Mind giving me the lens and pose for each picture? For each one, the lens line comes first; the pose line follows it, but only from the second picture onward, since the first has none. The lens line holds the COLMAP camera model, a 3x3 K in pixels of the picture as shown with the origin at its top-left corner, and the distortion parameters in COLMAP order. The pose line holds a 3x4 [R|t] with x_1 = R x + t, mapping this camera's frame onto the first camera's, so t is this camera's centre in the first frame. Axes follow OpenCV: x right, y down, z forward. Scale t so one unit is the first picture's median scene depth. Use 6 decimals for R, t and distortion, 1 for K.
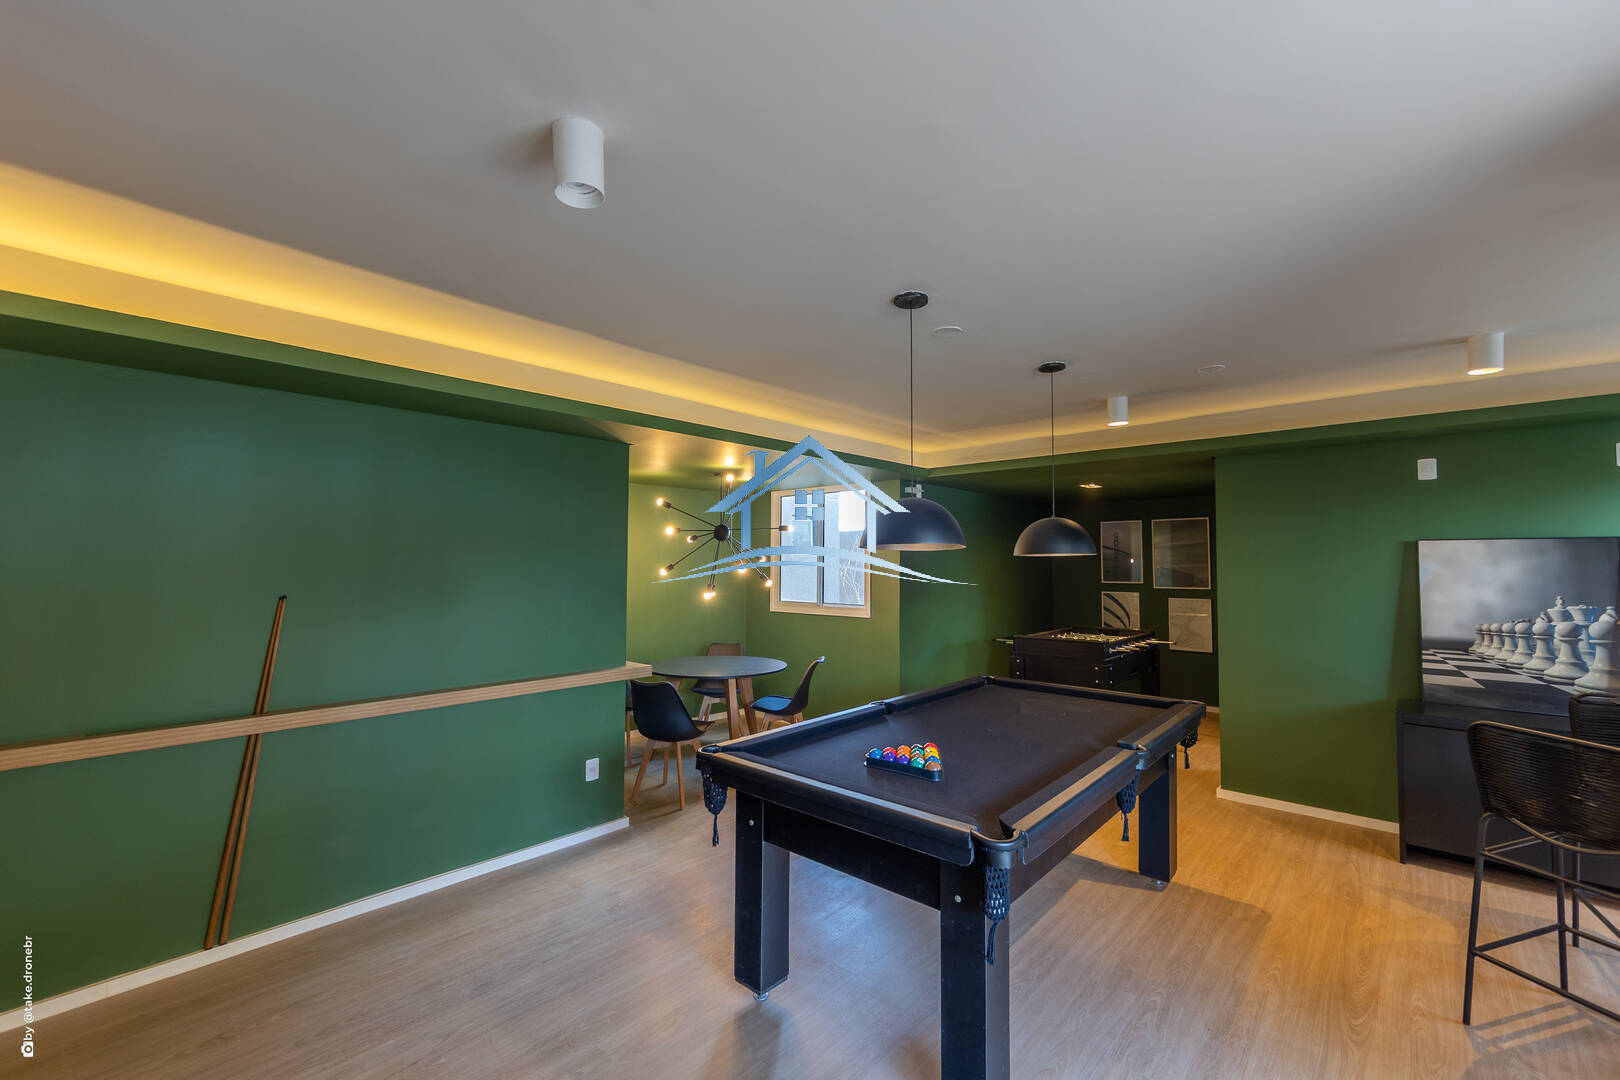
lens RADIAL K [[661.4, 0, 805.7], [0, 661.4, 535.8], [0, 0, 1]] dist [-0.000348, -0.000247]
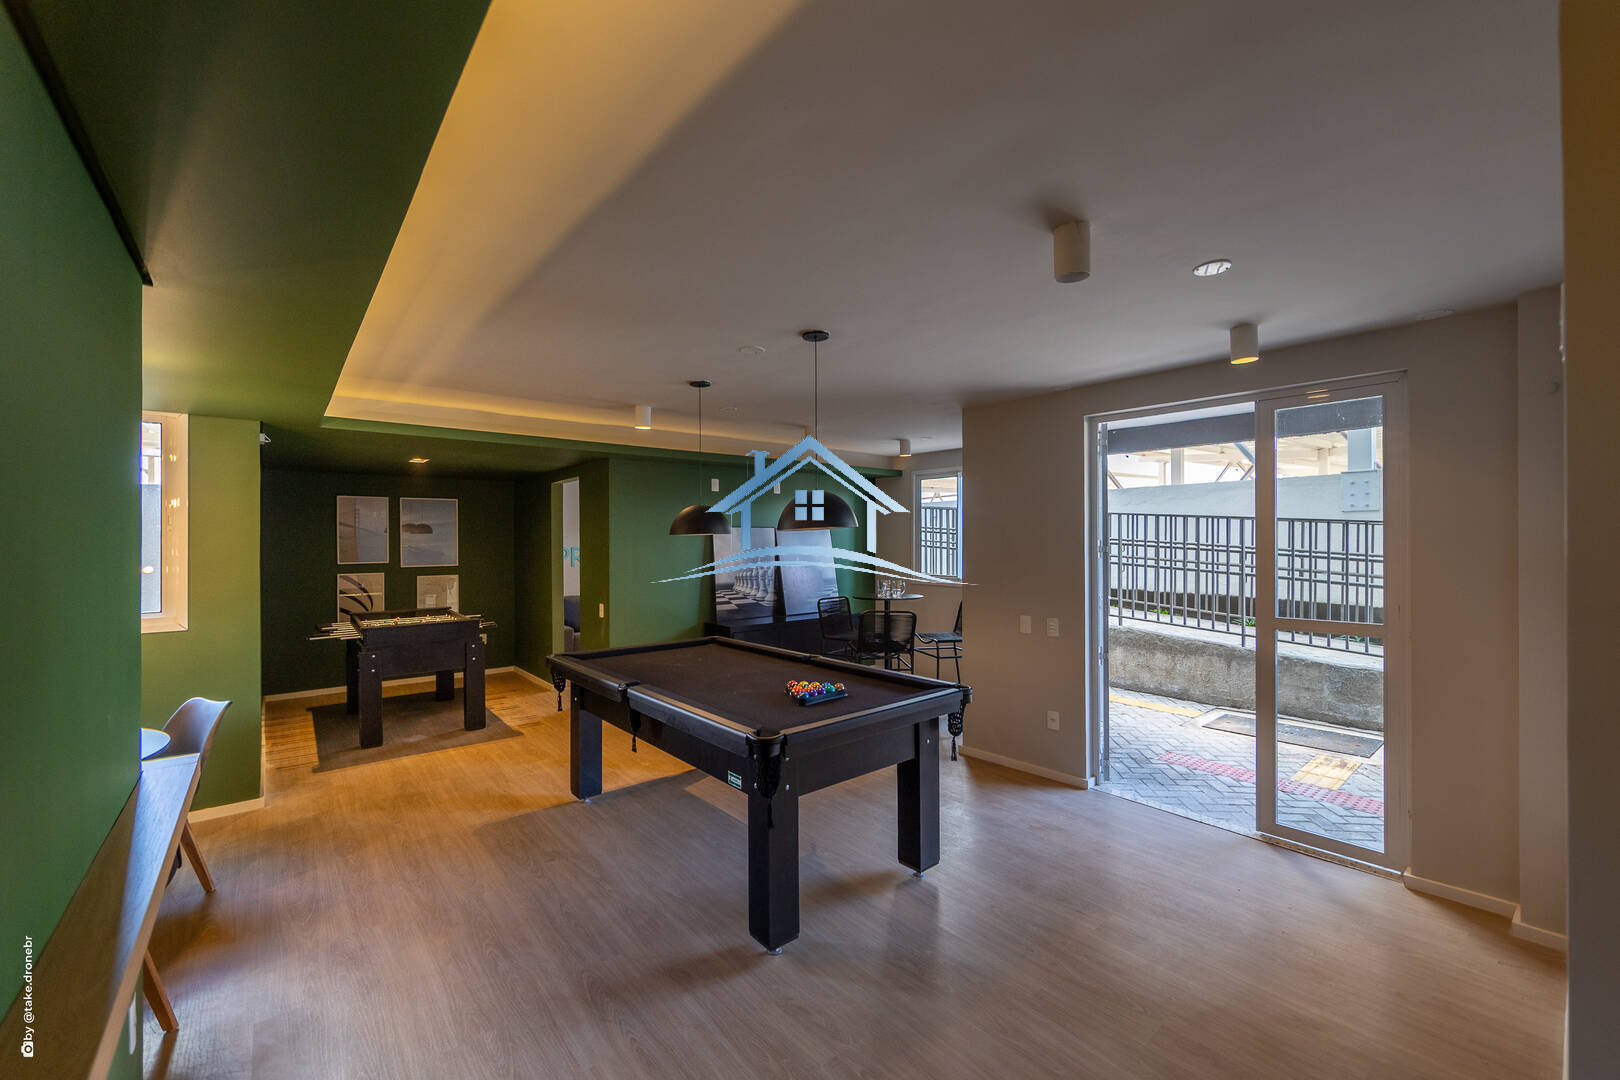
lens RADIAL K [[661.4, 0, 805.7], [0, 661.4, 535.8], [0, 0, 1]] dist [-0.000348, -0.000247]
pose [[0.135621, 0.005065, 0.990748, -0.756368], [-0.036373, 0.999338, -0.000130, 0.022597], [-0.990093, -0.036019, 0.135716, 0.569189]]
